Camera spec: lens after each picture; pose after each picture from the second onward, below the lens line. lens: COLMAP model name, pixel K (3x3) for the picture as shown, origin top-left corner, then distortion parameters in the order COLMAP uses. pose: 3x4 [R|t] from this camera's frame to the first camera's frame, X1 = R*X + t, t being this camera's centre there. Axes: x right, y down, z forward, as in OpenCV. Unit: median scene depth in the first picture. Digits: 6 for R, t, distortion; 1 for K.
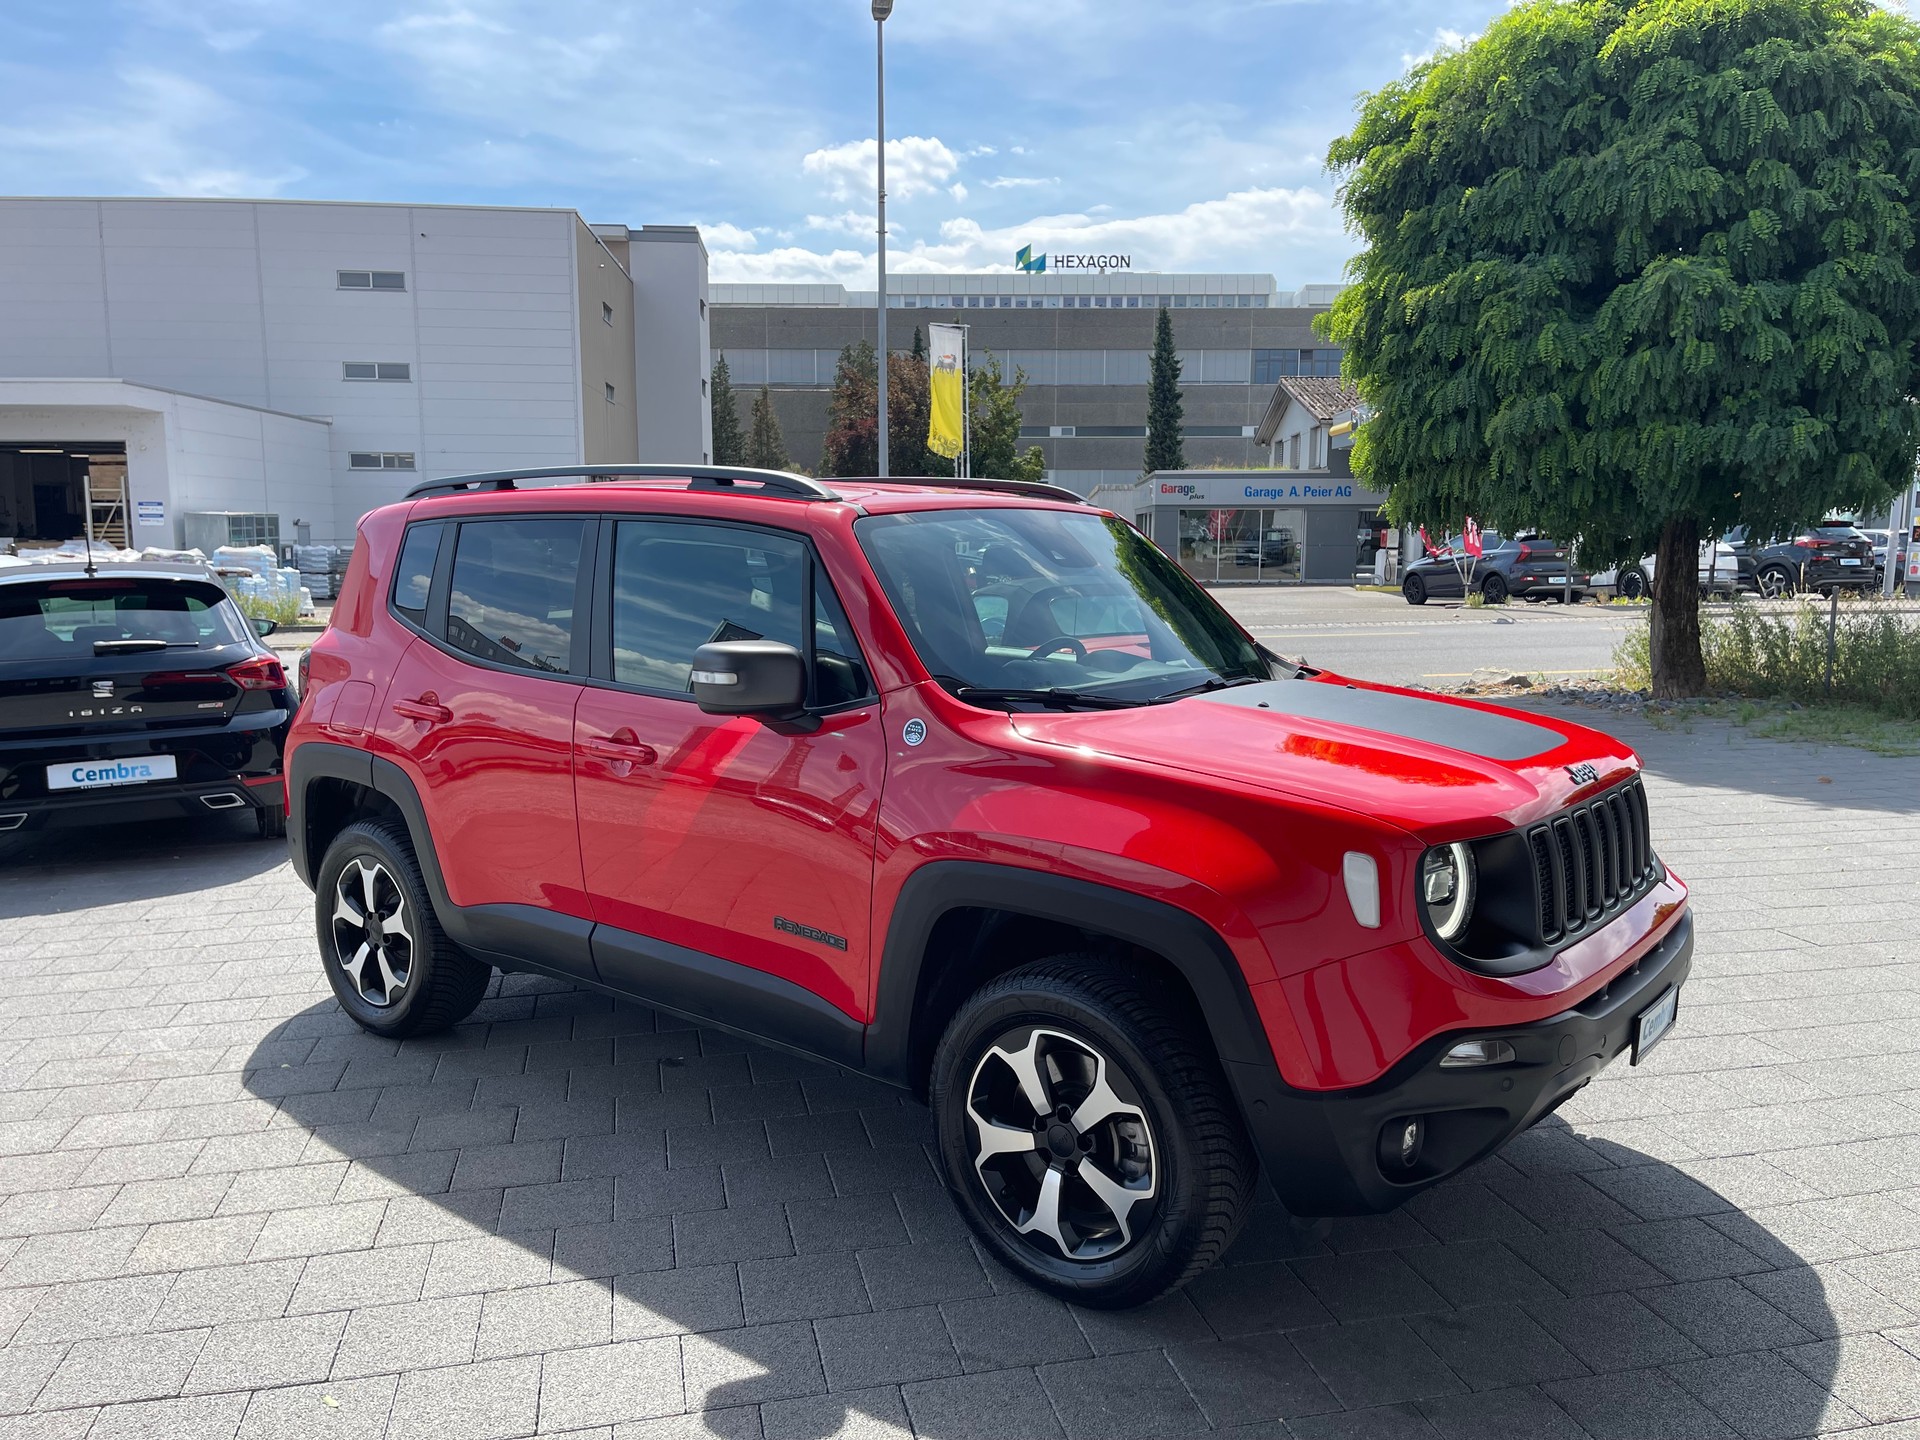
lens RADIAL K [[1427.2, 0, 956.3], [0, 1427.2, 716.4], [0, 0, 1]] dist [0.058159, -0.074033]
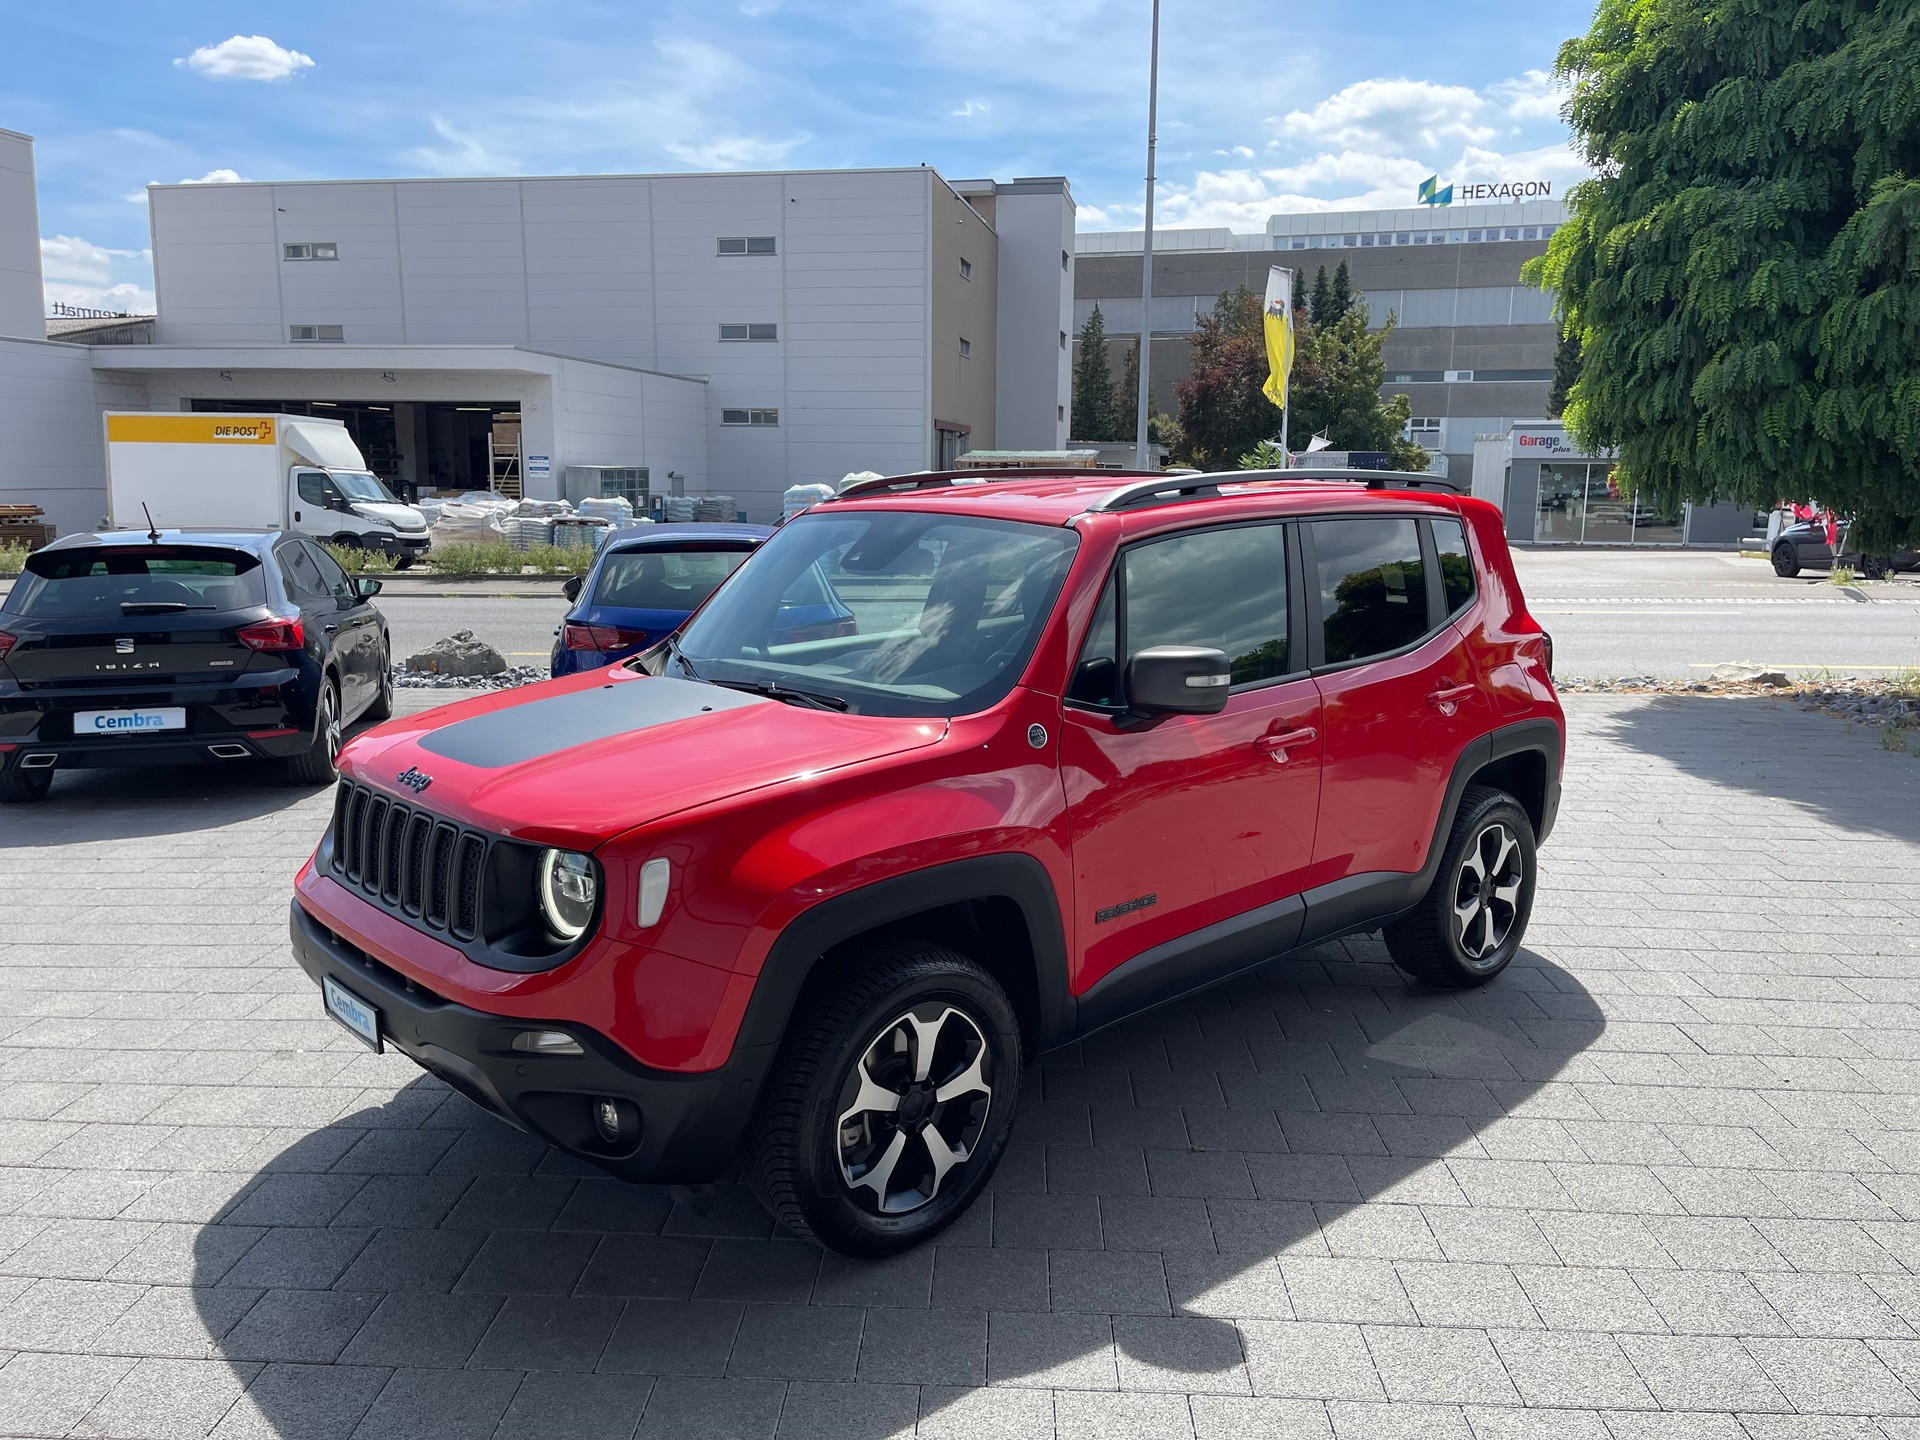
lens RADIAL K [[1427.2, 0, 939.1], [0, 1427.2, 714.1], [0, 0, 1]] dist [0.058159, -0.074033]
pose [[0.962965, 0.049768, -0.264992, 0.185707], [-0.041288, 0.998444, 0.037481, -0.020252], [0.266445, -0.025152, 0.963522, 0.055810]]
